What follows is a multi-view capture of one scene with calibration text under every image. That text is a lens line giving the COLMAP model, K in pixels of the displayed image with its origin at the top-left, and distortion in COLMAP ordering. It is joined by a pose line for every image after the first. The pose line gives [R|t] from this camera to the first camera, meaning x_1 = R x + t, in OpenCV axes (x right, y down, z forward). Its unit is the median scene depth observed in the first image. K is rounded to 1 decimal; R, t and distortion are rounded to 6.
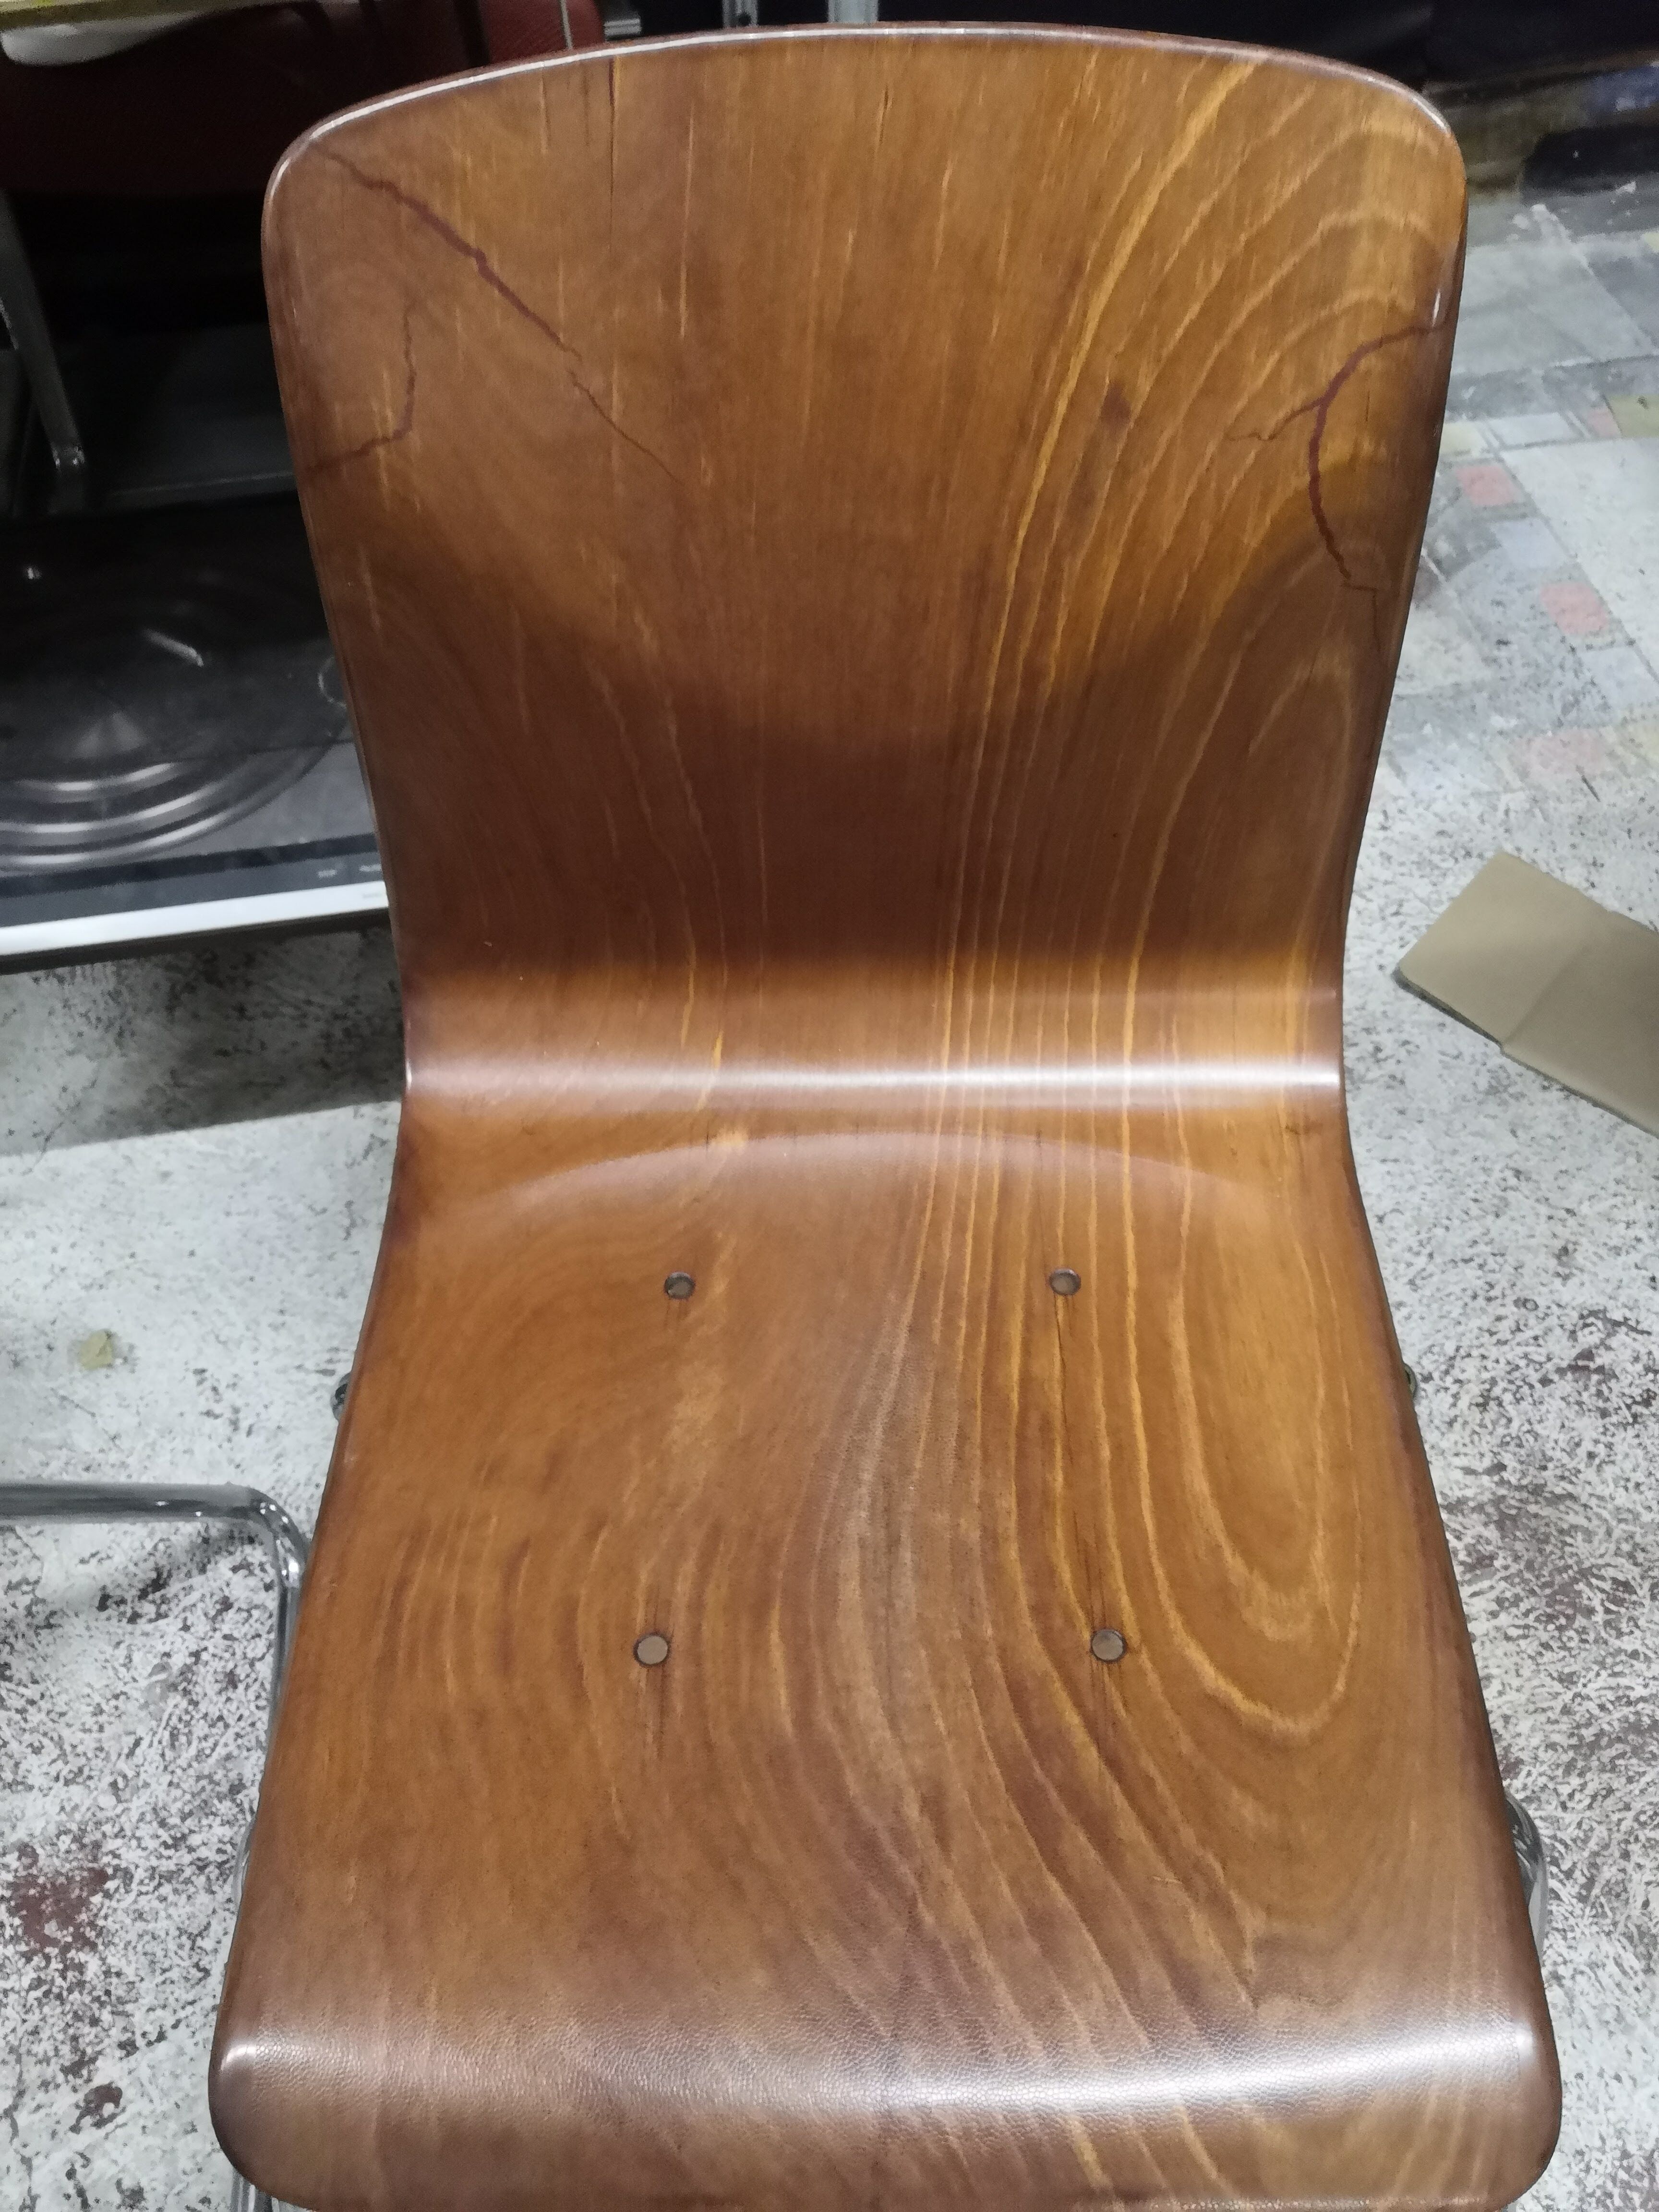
lens RADIAL K [[1748.0, 0, 829.5], [0, 1748.0, 1106.0], [0, 0, 1]] dist [-0.023477, 0.063857]
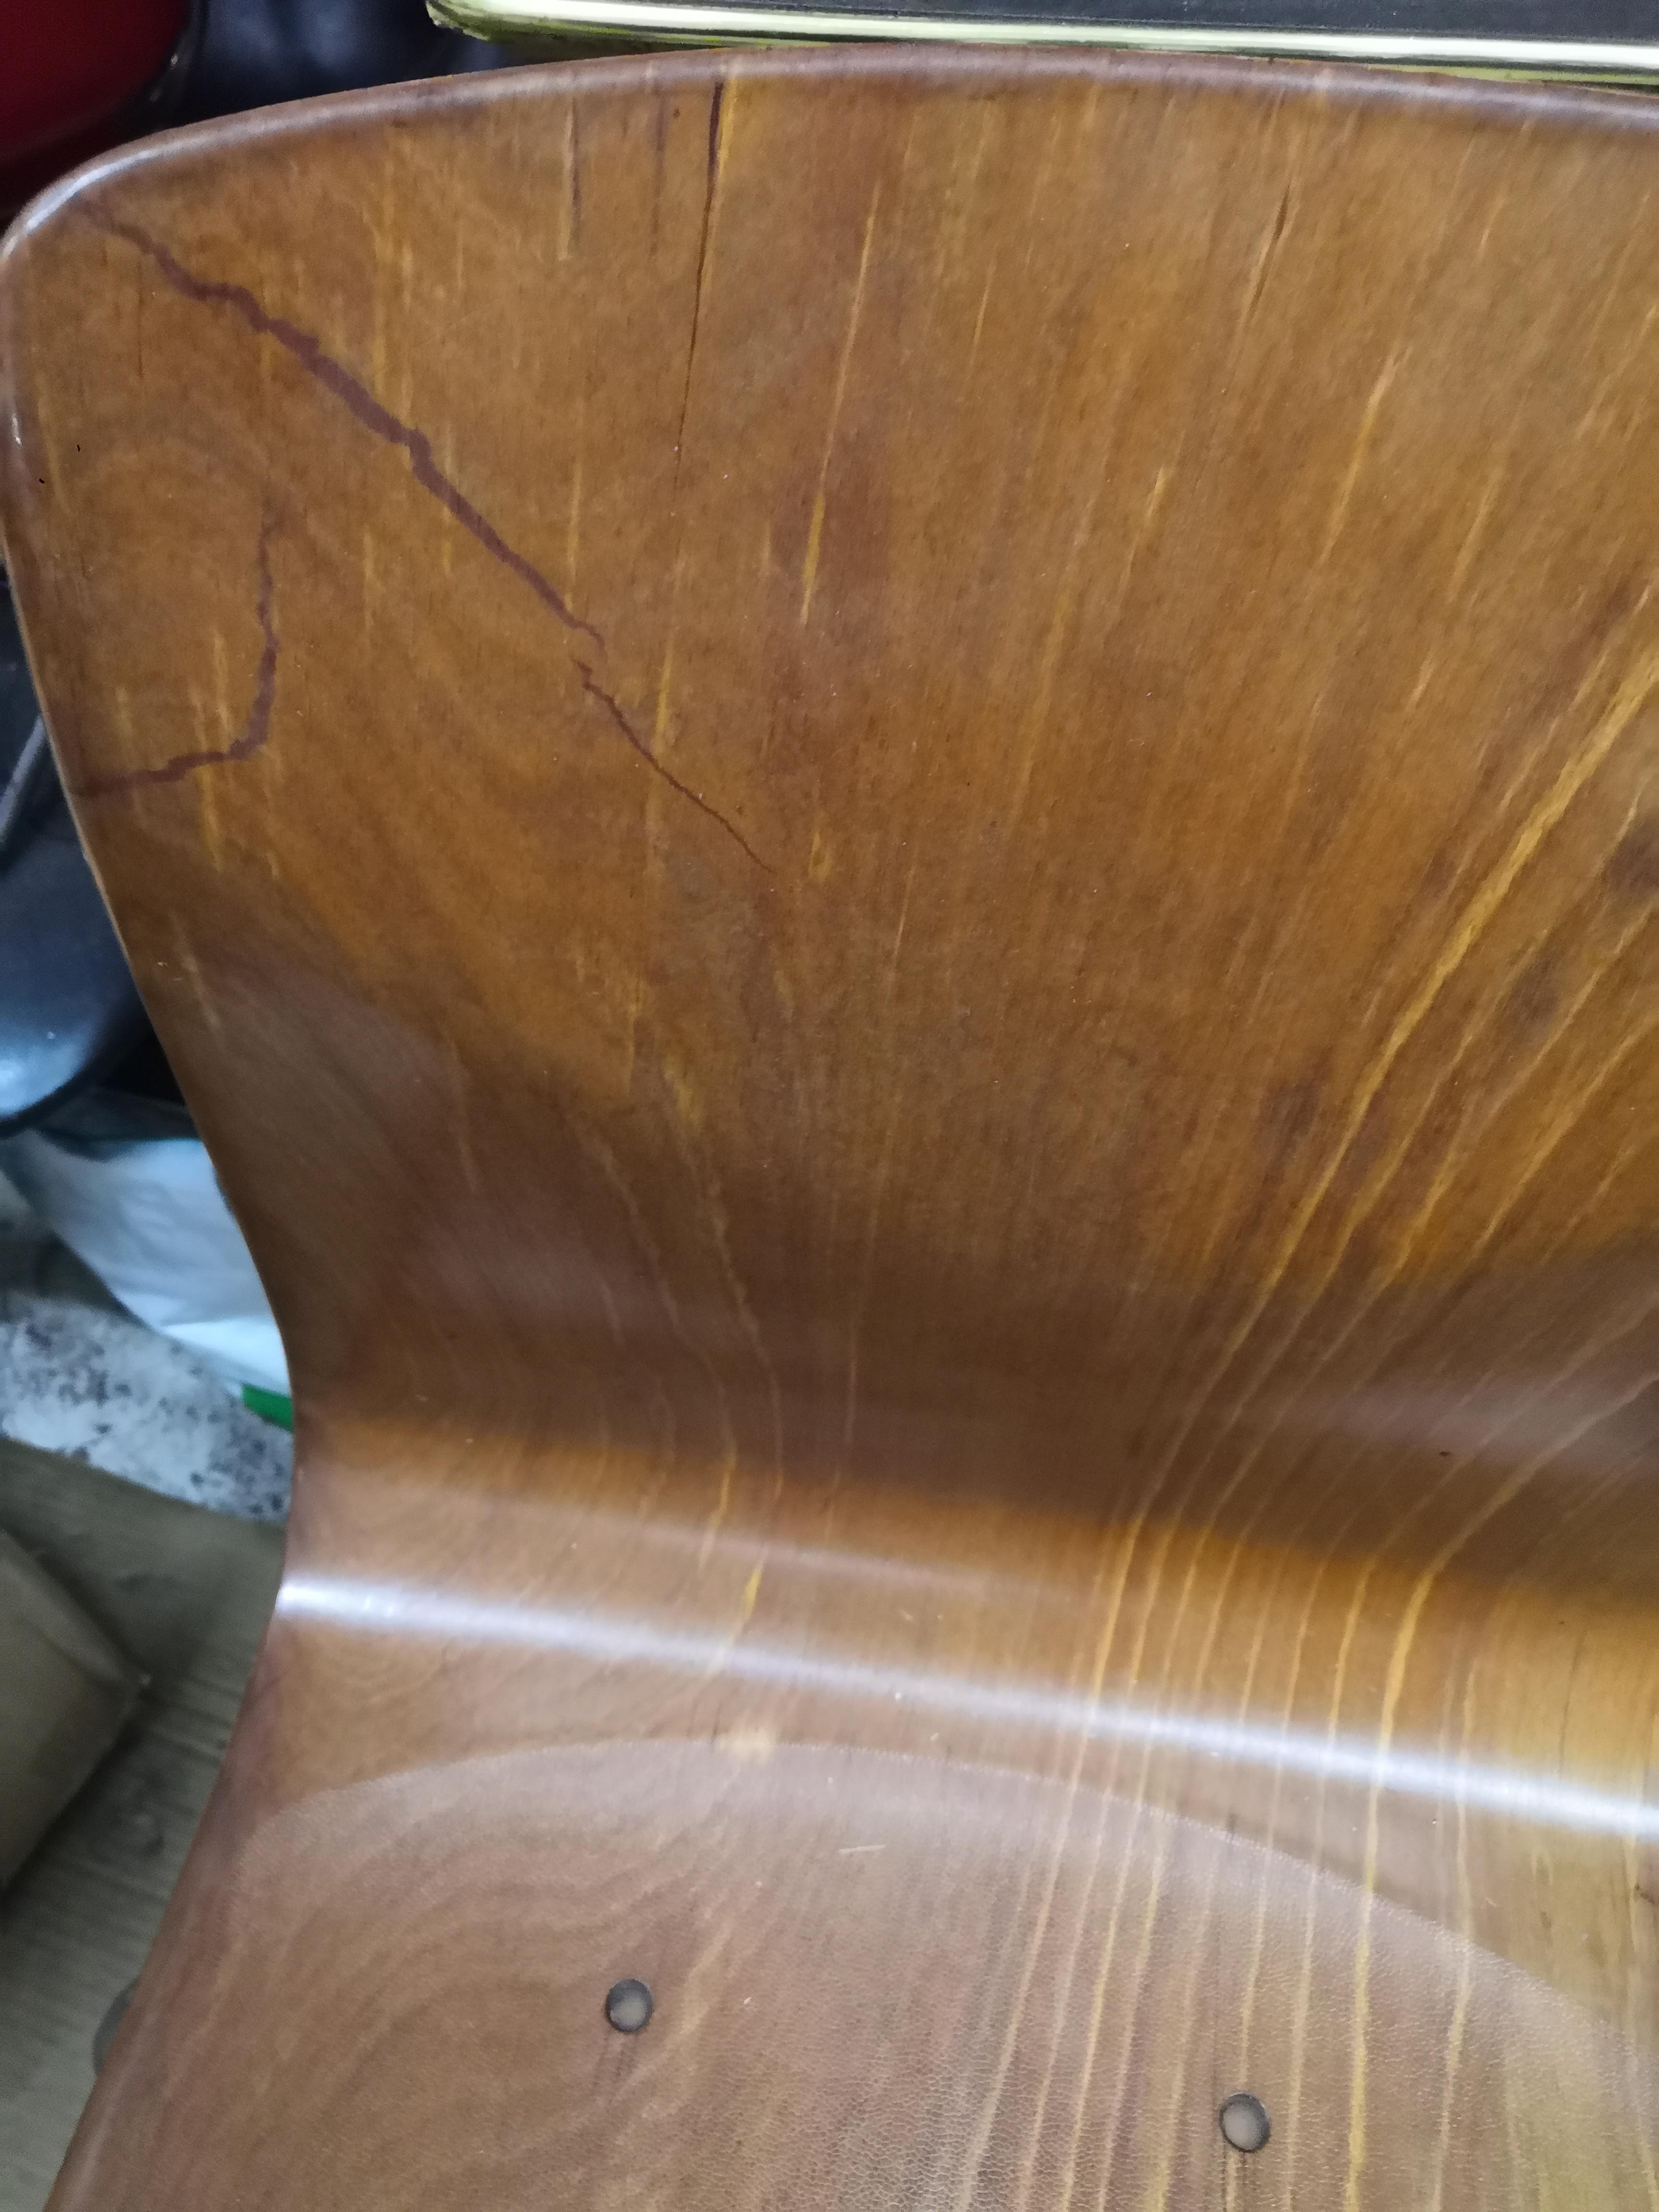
lens RADIAL K [[1758.2, 0, 829.5], [0, 1758.2, 1106.0], [0, 0, 1]] dist [-0.007849, 0.017114]
pose [[0.987152, 0.142115, -0.073031, -0.017589], [-0.140641, 0.989746, 0.024973, -0.296105], [0.075831, -0.014381, 0.997017, 0.454302]]
